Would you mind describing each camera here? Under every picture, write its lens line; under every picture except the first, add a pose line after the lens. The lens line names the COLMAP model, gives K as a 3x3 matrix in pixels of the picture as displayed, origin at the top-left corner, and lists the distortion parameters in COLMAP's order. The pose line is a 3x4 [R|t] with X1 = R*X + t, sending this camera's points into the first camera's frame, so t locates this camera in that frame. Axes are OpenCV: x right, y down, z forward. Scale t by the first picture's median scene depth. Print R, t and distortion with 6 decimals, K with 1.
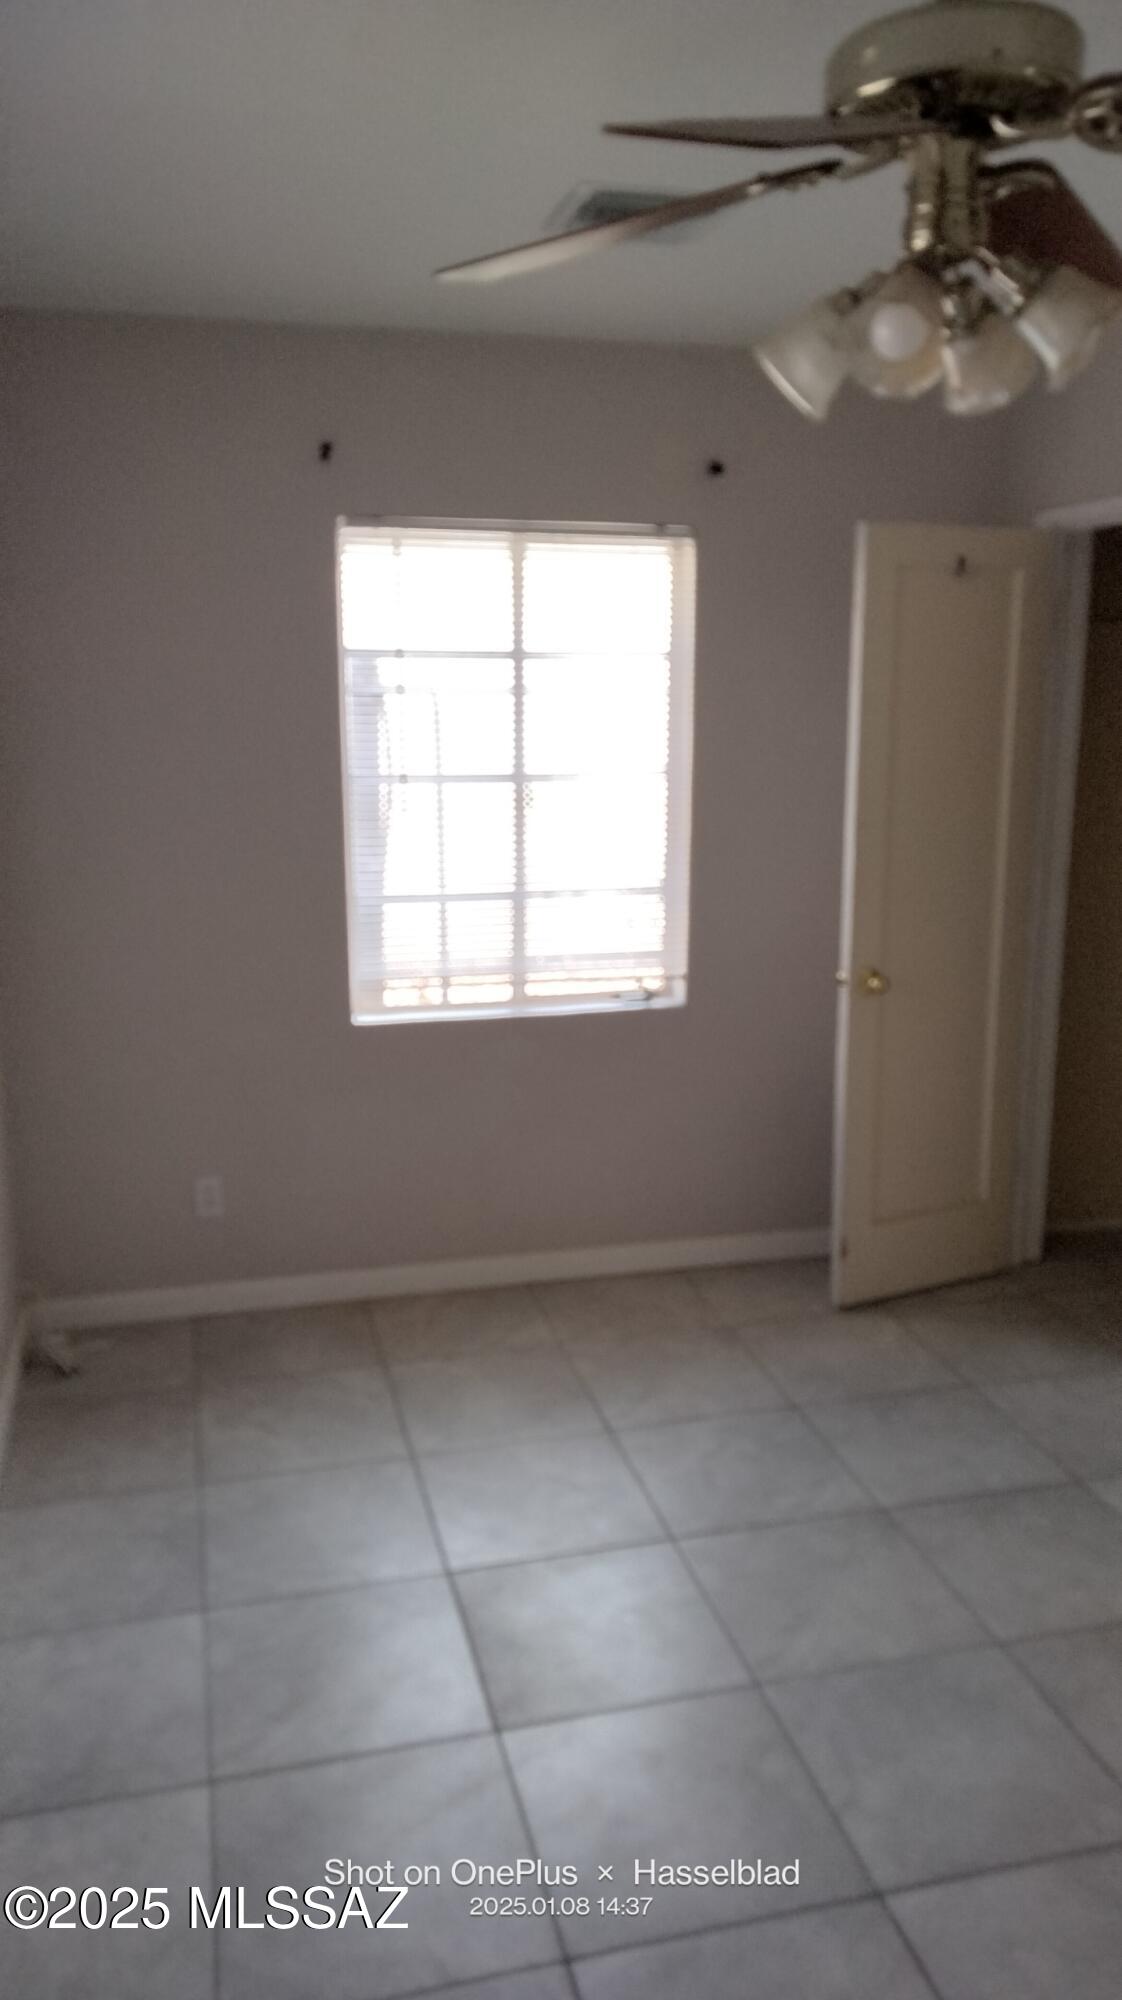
lens RADIAL K [[1505.9, 0, 567.2], [0, 1505.9, 1006.1], [0, 0, 1]] dist [0.036053, -0.034675]
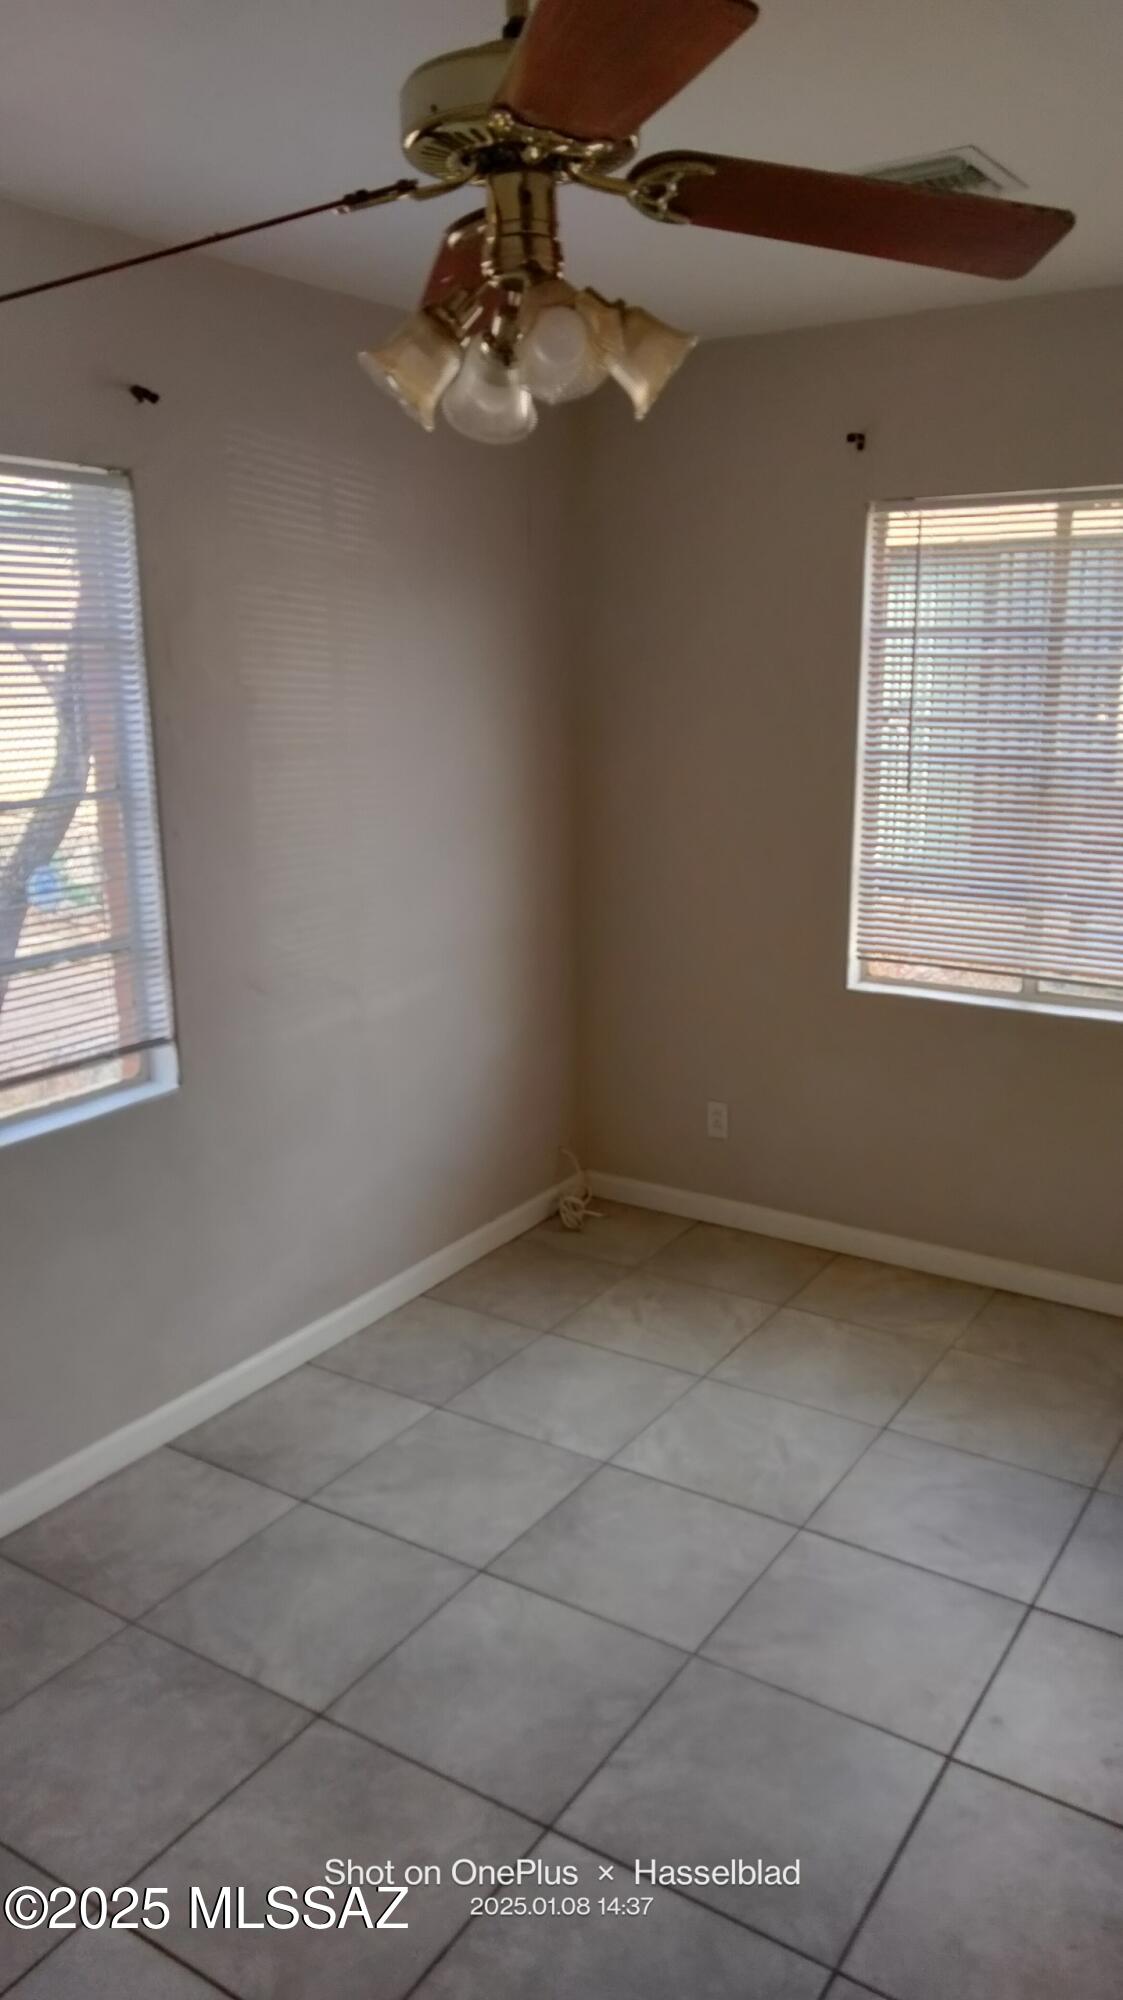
lens RADIAL K [[1505.9, 0, 569.7], [0, 1505.9, 996.1], [0, 0, 1]] dist [0.036053, -0.034675]
pose [[0.673522, 0.162171, -0.721158, 0.524087], [-0.149234, 0.985378, 0.082212, -0.043799], [0.723945, 0.052250, 0.687876, 0.153347]]
